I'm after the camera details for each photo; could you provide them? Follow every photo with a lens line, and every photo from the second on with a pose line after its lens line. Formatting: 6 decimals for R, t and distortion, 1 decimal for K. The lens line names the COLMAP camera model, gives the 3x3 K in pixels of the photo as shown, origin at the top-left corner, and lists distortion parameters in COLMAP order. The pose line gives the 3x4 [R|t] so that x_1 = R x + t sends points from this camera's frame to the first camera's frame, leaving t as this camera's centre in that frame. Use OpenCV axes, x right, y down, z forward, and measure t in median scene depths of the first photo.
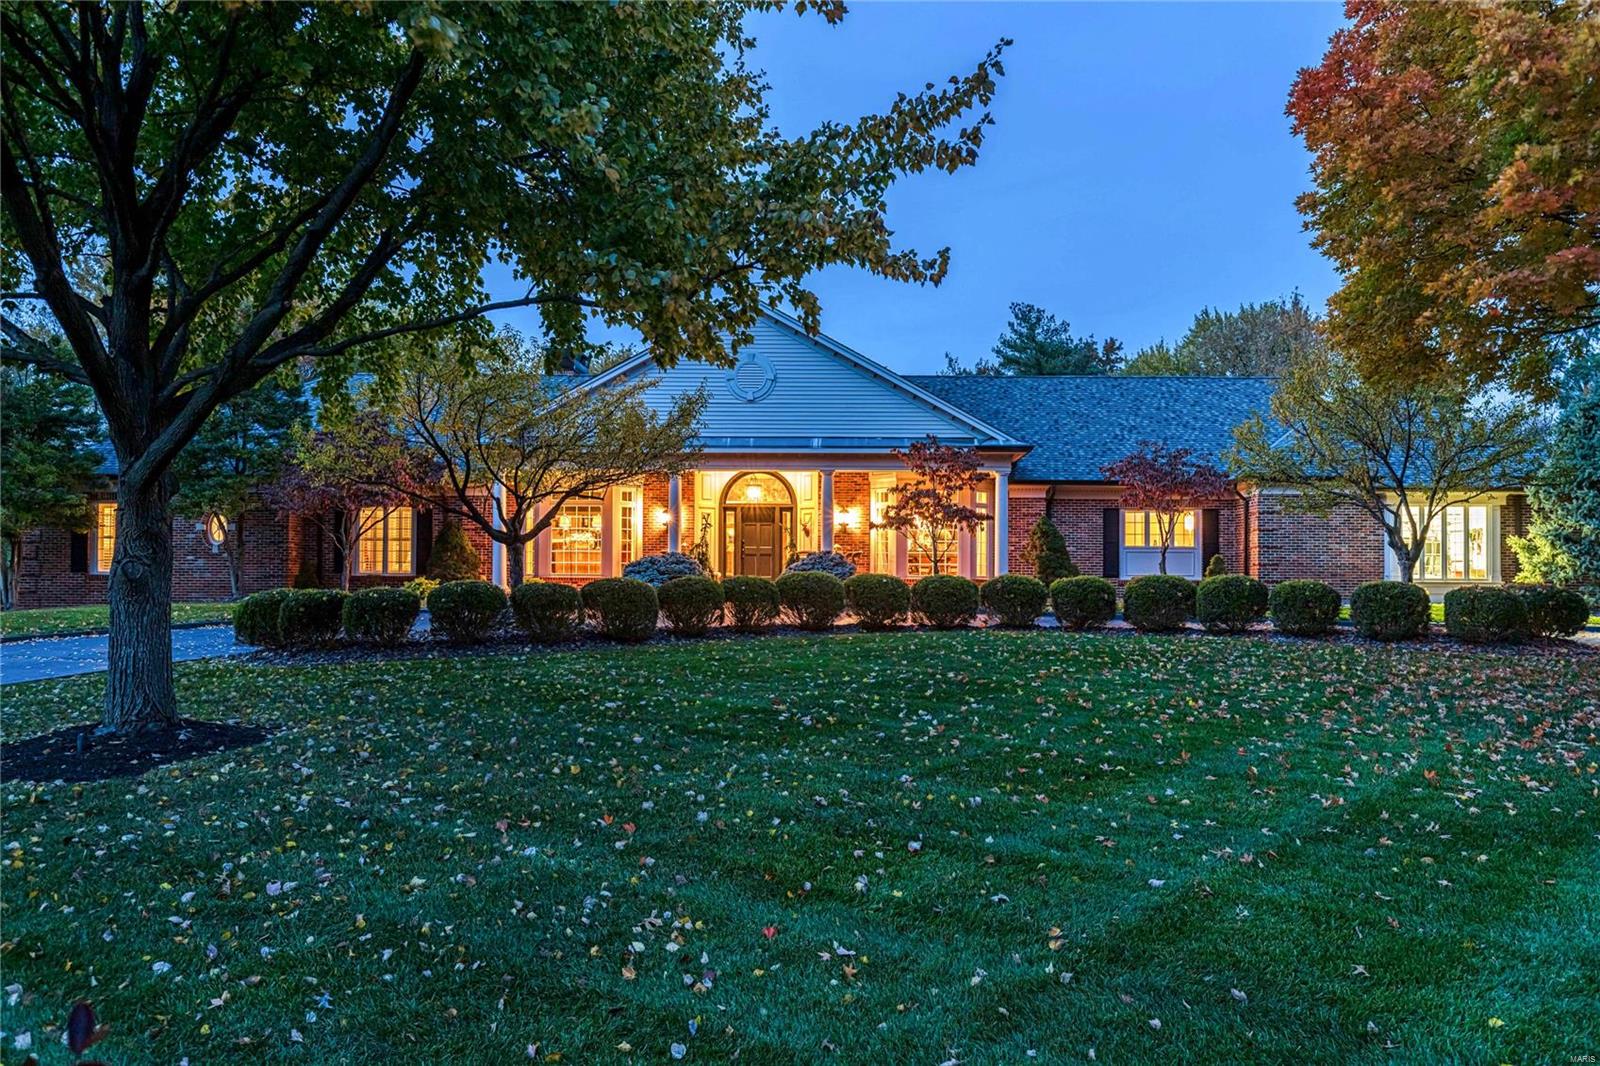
lens RADIAL K [[1142.0, 0, 800.0], [0, 1142.0, 533.0], [0, 0, 1]] dist [-0.005708, -0.001188]
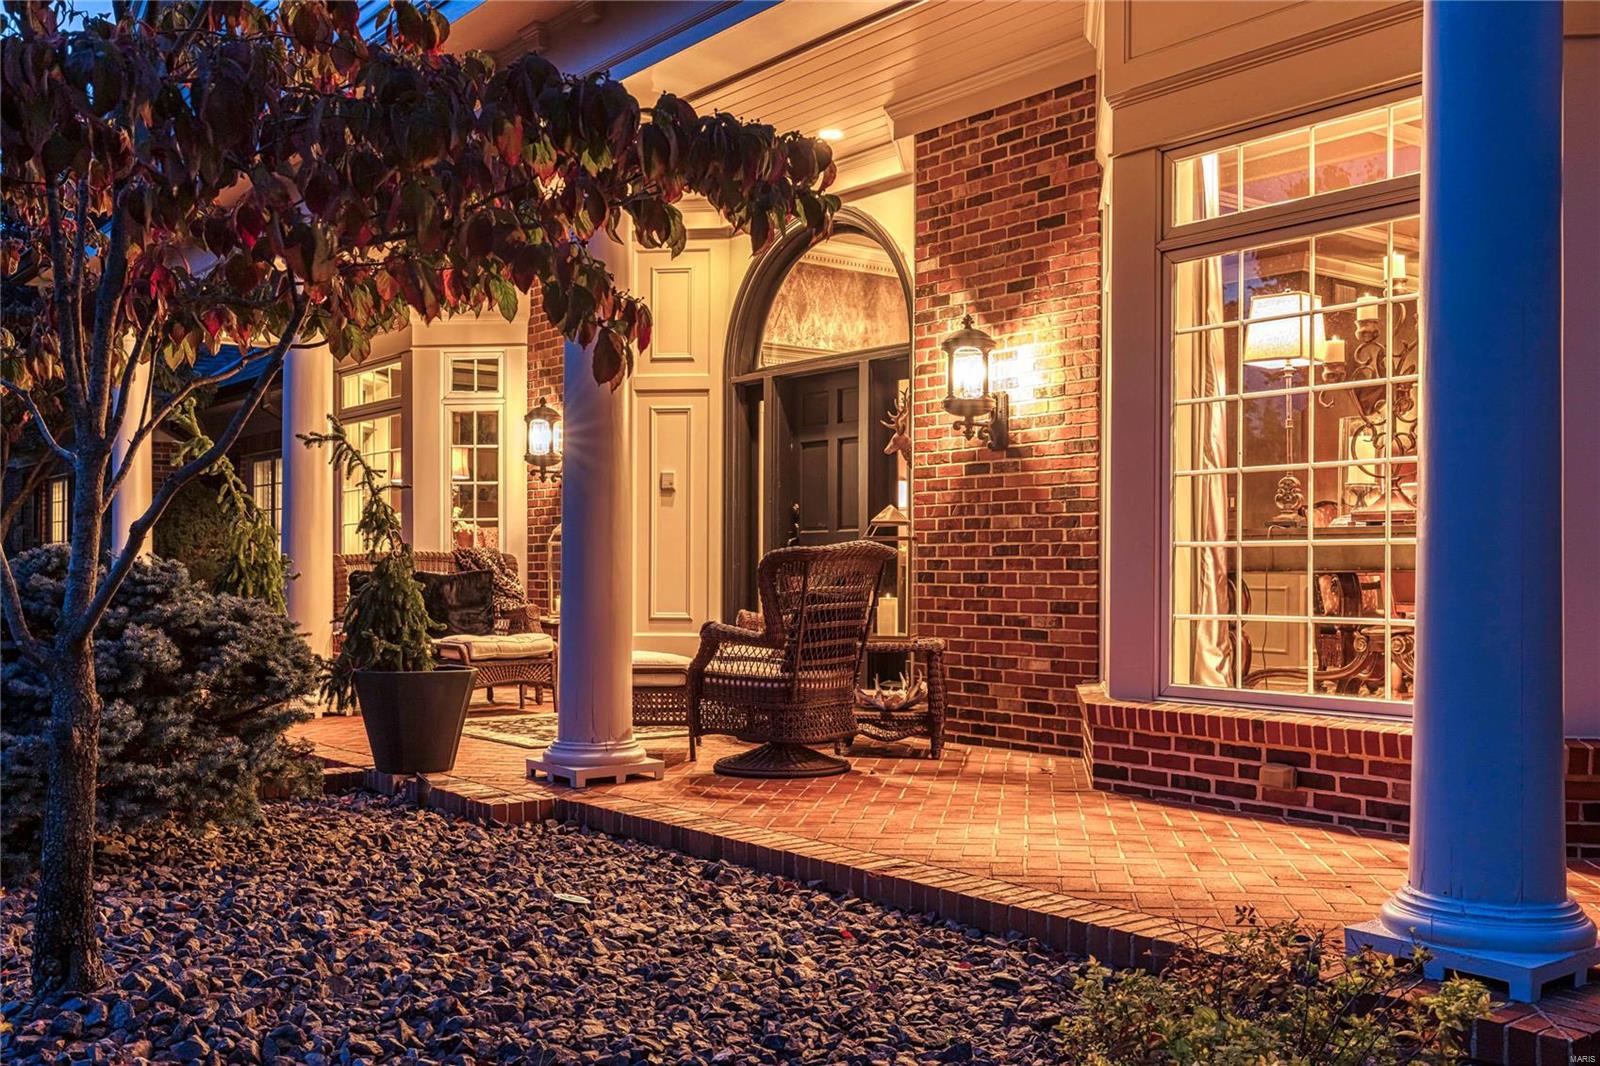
lens RADIAL K [[1571.4, 0, 802.6], [0, 1571.4, 555.9], [0, 0, 1]] dist [-0.002396, 0.010919]
pose [[0.592941, -0.011182, -0.805168, 0.229614], [0.051889, 0.998356, 0.024347, 0.009437], [0.803573, -0.056215, 0.592546, 0.808291]]
